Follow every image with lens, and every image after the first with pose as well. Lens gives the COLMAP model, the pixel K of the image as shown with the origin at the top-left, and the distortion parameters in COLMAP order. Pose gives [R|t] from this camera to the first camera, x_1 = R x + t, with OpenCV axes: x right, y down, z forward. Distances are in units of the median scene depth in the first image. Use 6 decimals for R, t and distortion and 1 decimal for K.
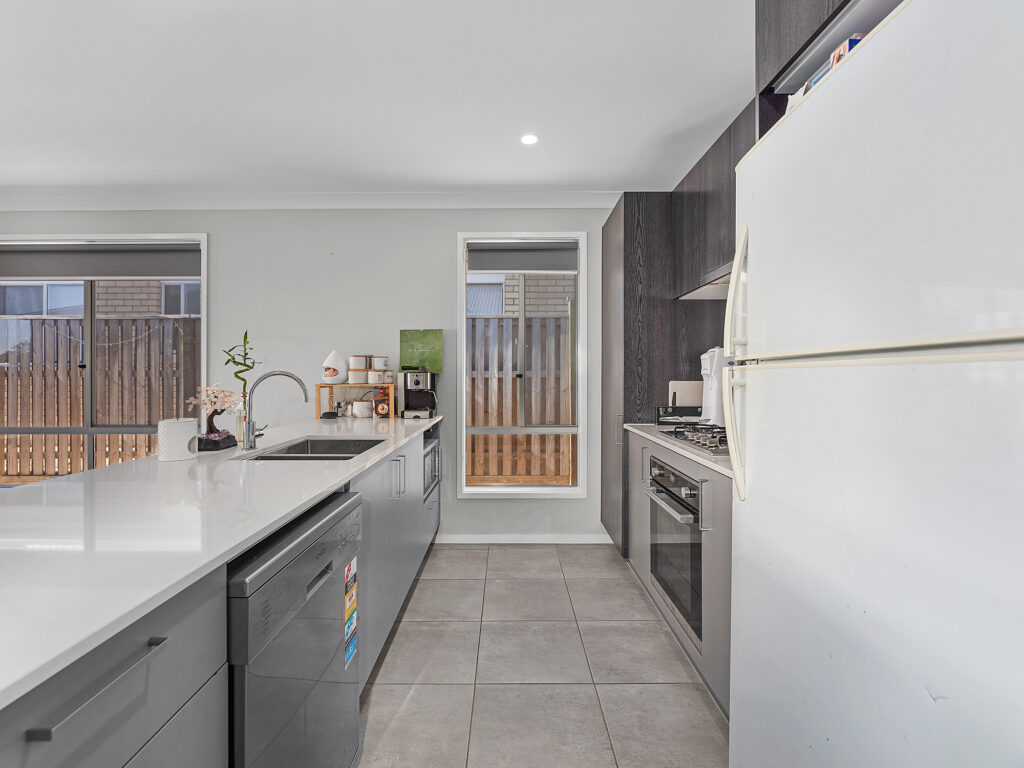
lens RADIAL K [[467.7, 0, 508.0], [0, 467.7, 372.3], [0, 0, 1]] dist [-0.001295, -0.000142]
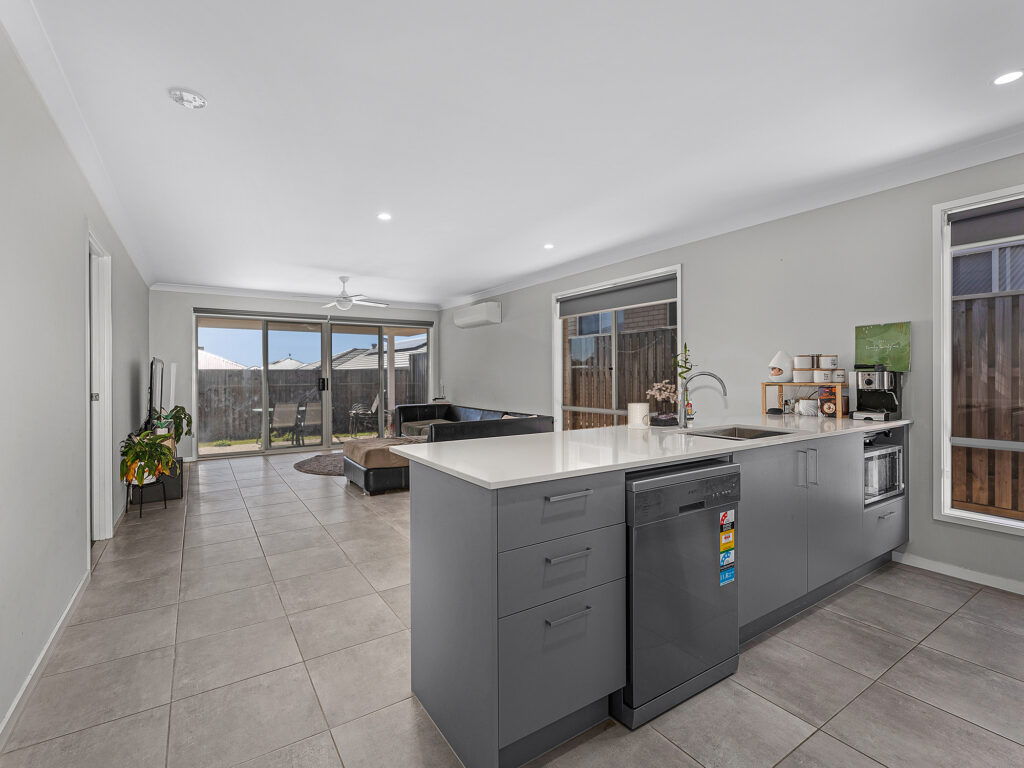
lens RADIAL K [[480.1, 0, 506.7], [0, 480.1, 374.3], [0, 0, 1]] dist [-0.001146, -0.000378]
pose [[0.547717, -0.002367, -0.836661, 0.204247], [0.009150, 0.999953, 0.003162, -0.003195], [0.836614, -0.009387, 0.547713, -0.129568]]
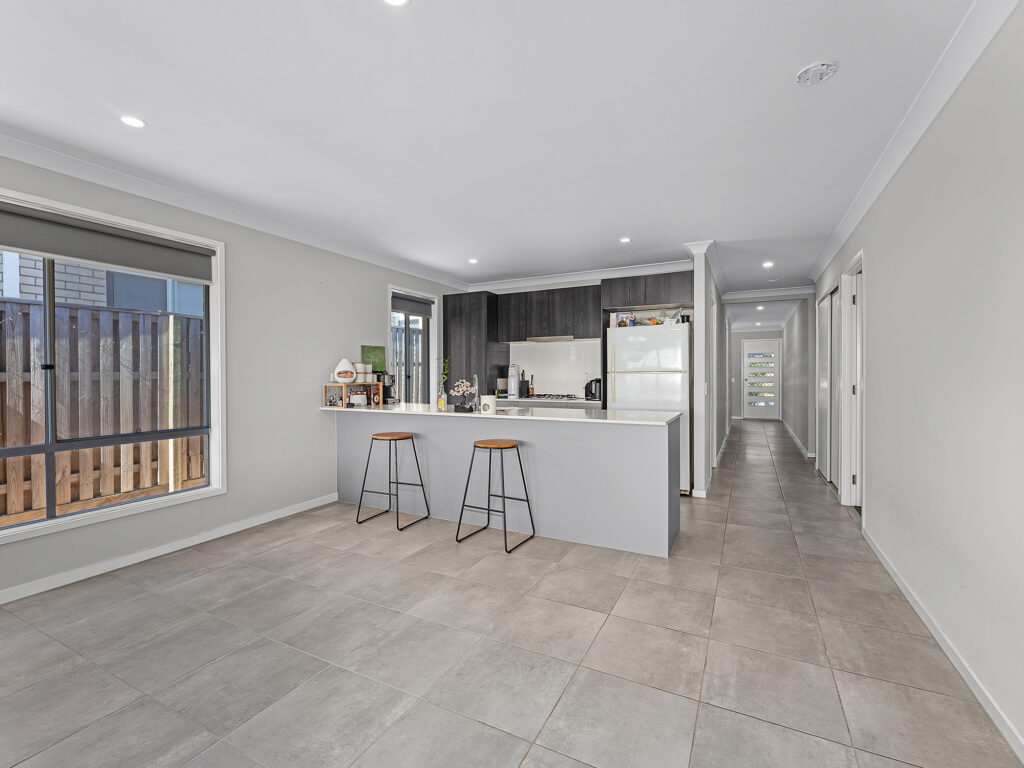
lens RADIAL K [[463.8, 0, 509.0], [0, 463.8, 380.7], [0, 0, 1]] dist [-0.000450, -0.000252]
pose [[0.453890, -0.010724, 0.890993, -1.350421], [-0.001646, 0.999916, 0.012874, -0.000573], [-0.891056, -0.007310, 0.453834, -0.051552]]
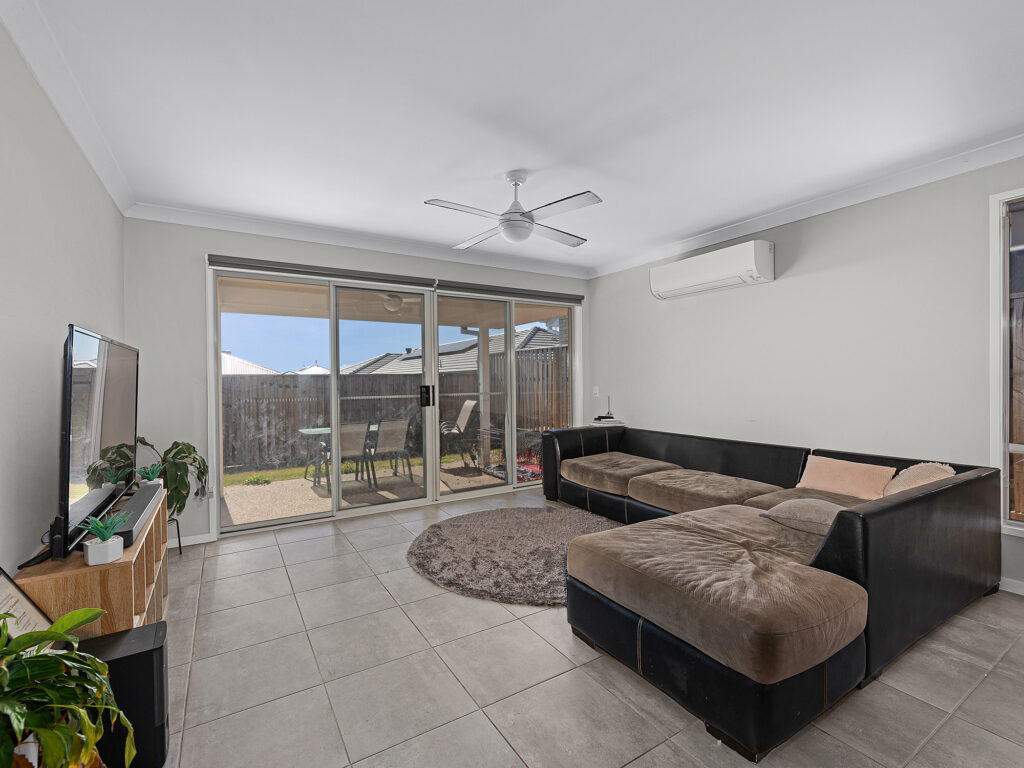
lens RADIAL K [[463.8, 0, 509.0], [0, 463.8, 380.7], [0, 0, 1]] dist [-0.000450, -0.000252]
pose [[0.527964, -0.005007, -0.849252, -1.029311], [0.016142, 0.999861, 0.004140, -0.000436], [0.849113, -0.015894, 0.527971, -0.104914]]
